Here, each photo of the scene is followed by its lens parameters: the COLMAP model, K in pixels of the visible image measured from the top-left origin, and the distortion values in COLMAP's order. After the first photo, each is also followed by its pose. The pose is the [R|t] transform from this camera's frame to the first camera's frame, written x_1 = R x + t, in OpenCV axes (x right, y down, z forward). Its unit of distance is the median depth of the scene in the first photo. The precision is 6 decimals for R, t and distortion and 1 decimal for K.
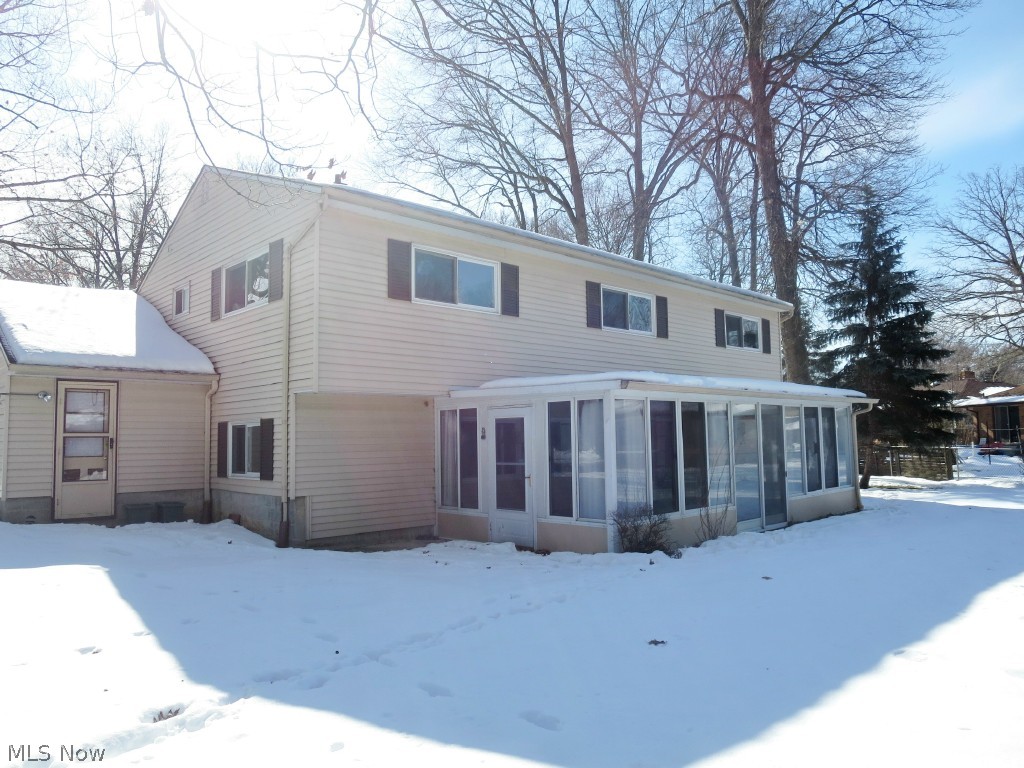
lens RADIAL K [[724.7, 0, 512.2], [0, 724.7, 385.4], [0, 0, 1]] dist [0.000141, 0.002506]
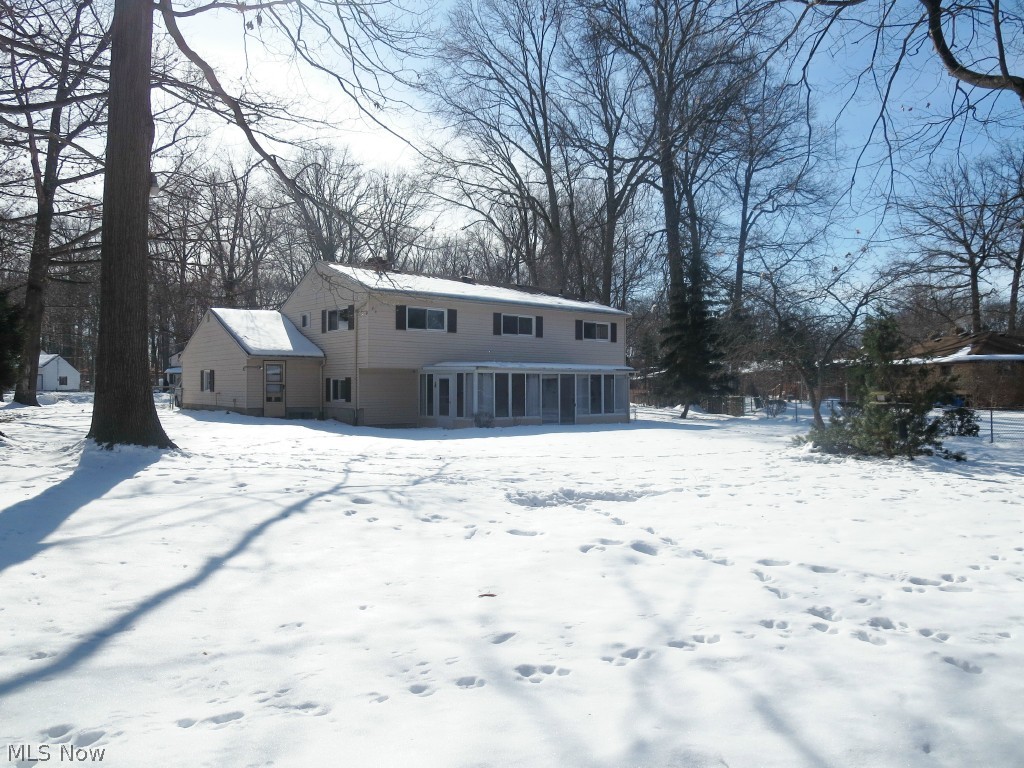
lens RADIAL K [[724.7, 0, 511.4], [0, 724.7, 383.1], [0, 0, 1]] dist [0.000141, 0.002506]
pose [[0.997716, 0.013291, -0.066227, 0.367766], [-0.008763, 0.997633, 0.068201, -0.103723], [0.066977, -0.067465, 0.995471, -1.372120]]
